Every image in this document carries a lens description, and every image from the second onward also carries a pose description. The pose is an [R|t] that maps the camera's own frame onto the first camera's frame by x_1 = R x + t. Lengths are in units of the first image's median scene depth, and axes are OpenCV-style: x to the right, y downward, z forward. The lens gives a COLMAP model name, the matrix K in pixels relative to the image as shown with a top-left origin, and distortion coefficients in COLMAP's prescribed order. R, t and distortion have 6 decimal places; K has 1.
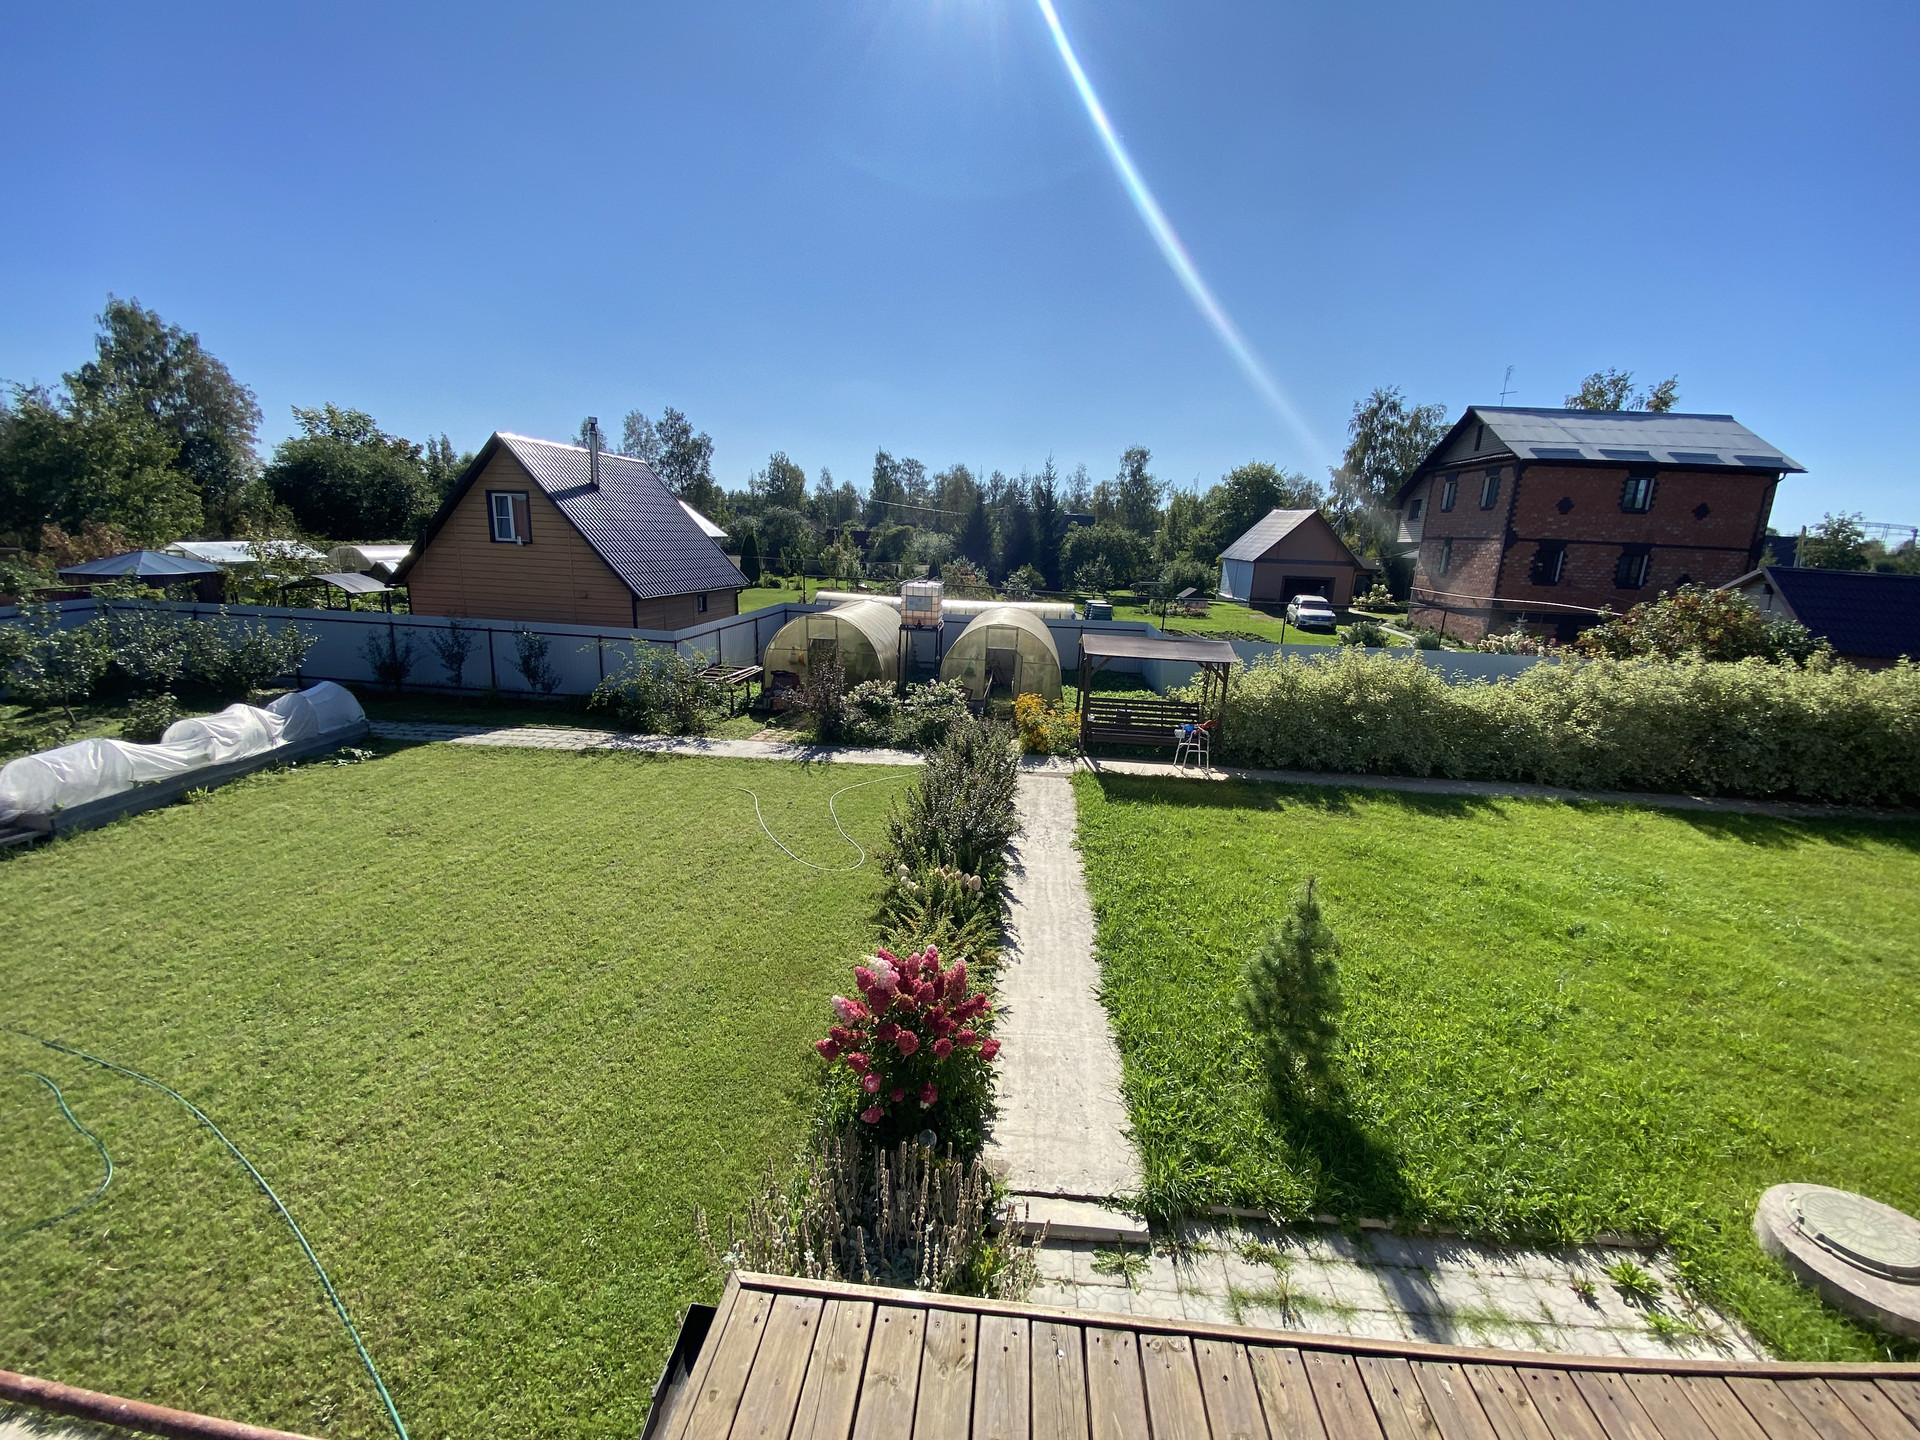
lens RADIAL K [[777.9, 0, 969.5], [0, 777.9, 710.7], [0, 0, 1]] dist [0.012918, -0.009738]
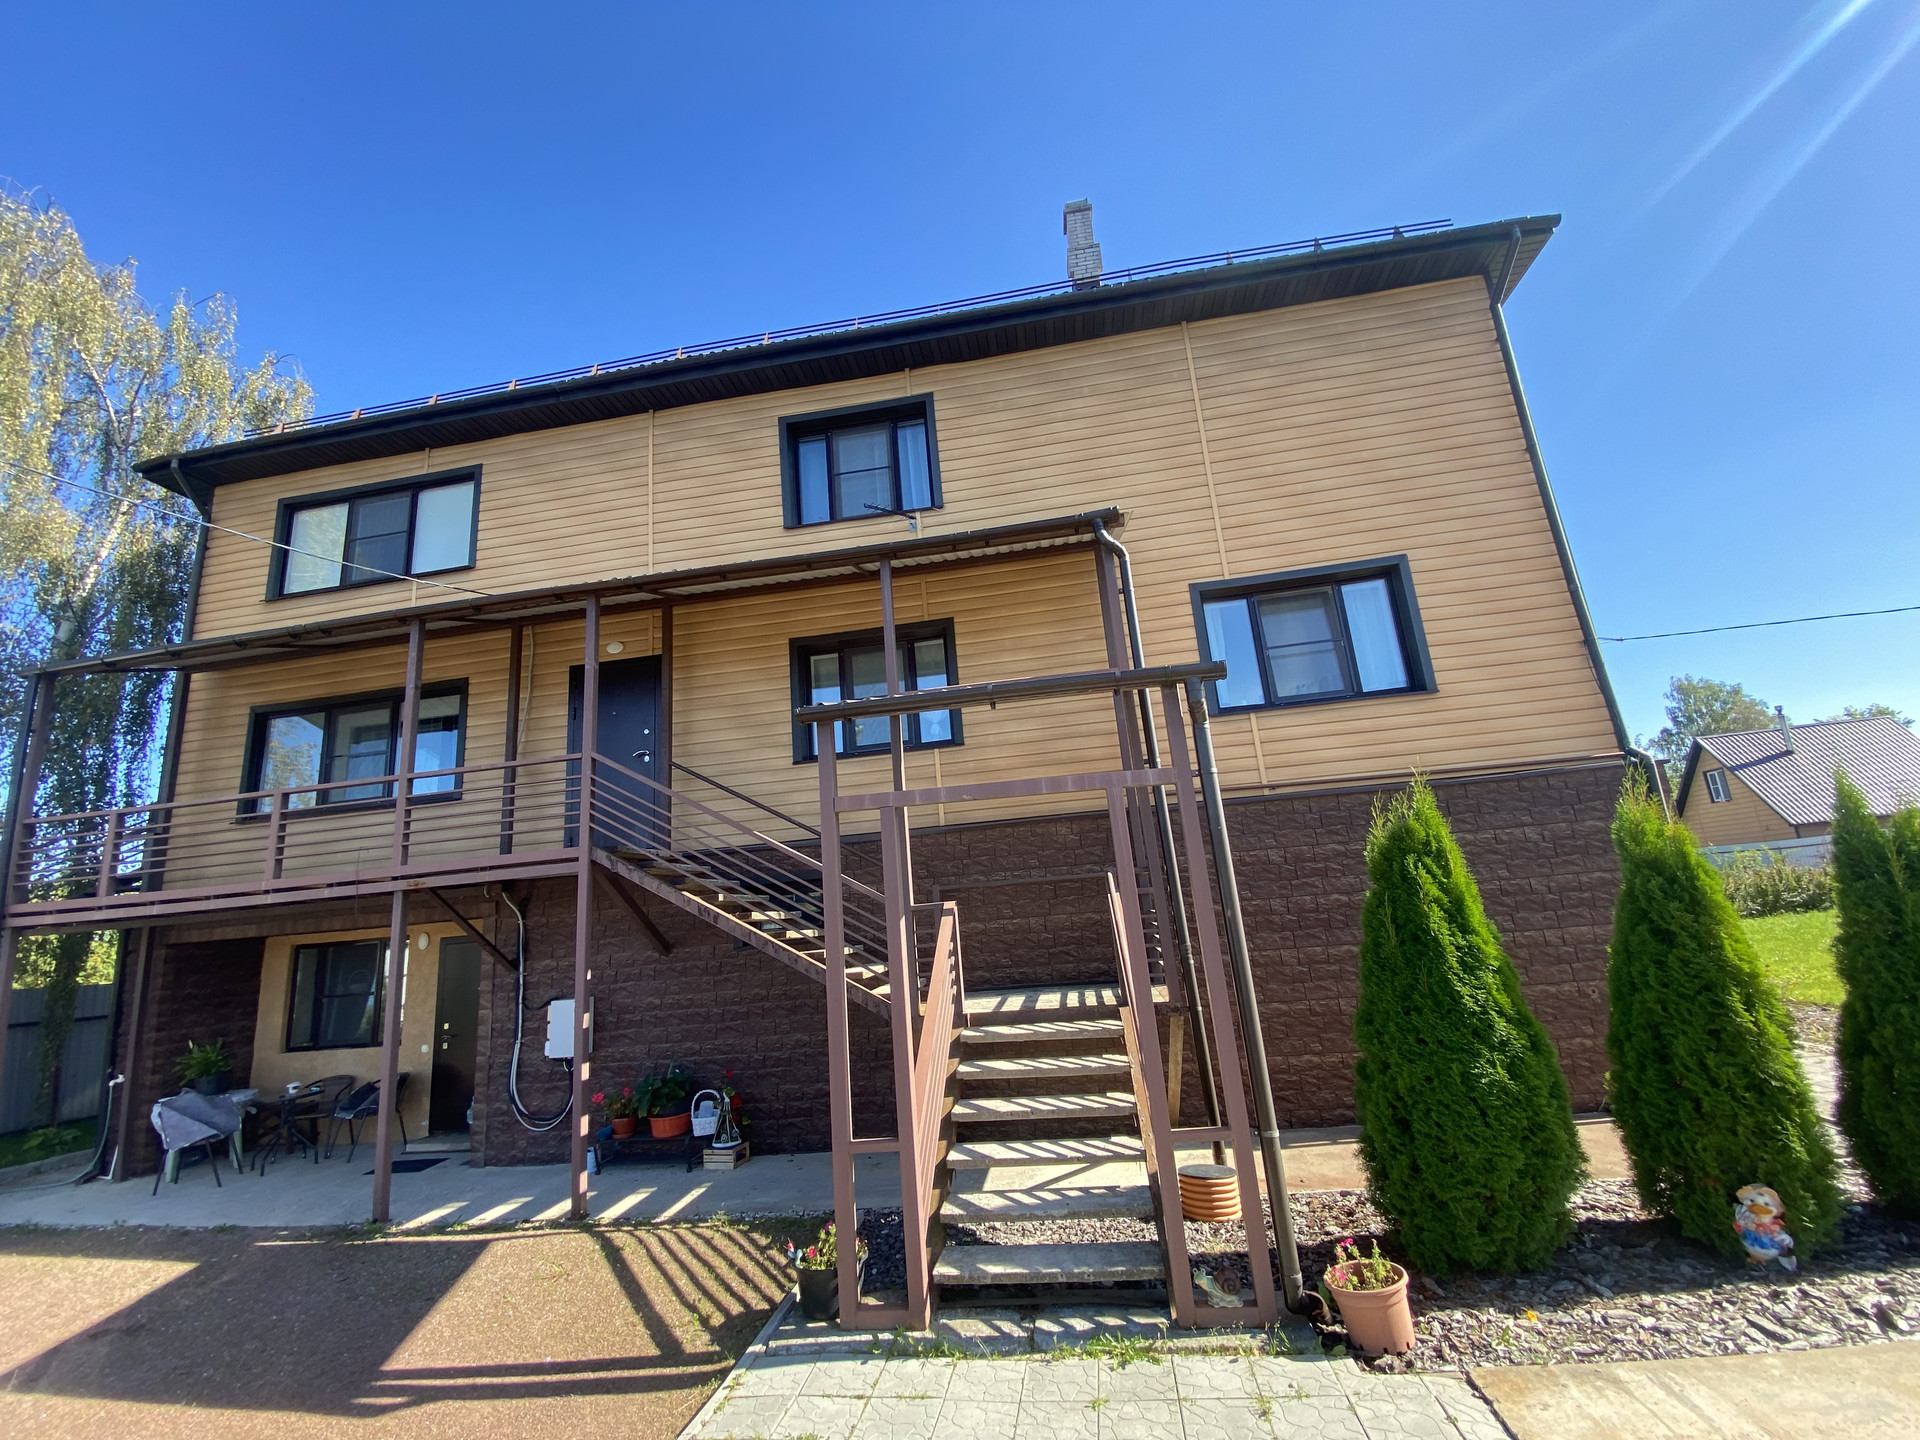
lens RADIAL K [[777.9, 0, 967.9], [0, 777.9, 722.9], [0, 0, 1]] dist [0.012918, -0.009738]
pose [[-0.087687, -0.257550, -0.962278, 1.040695], [-0.137455, 0.959887, -0.244385, 0.214604], [0.986619, 0.110841, -0.119571, -0.311911]]
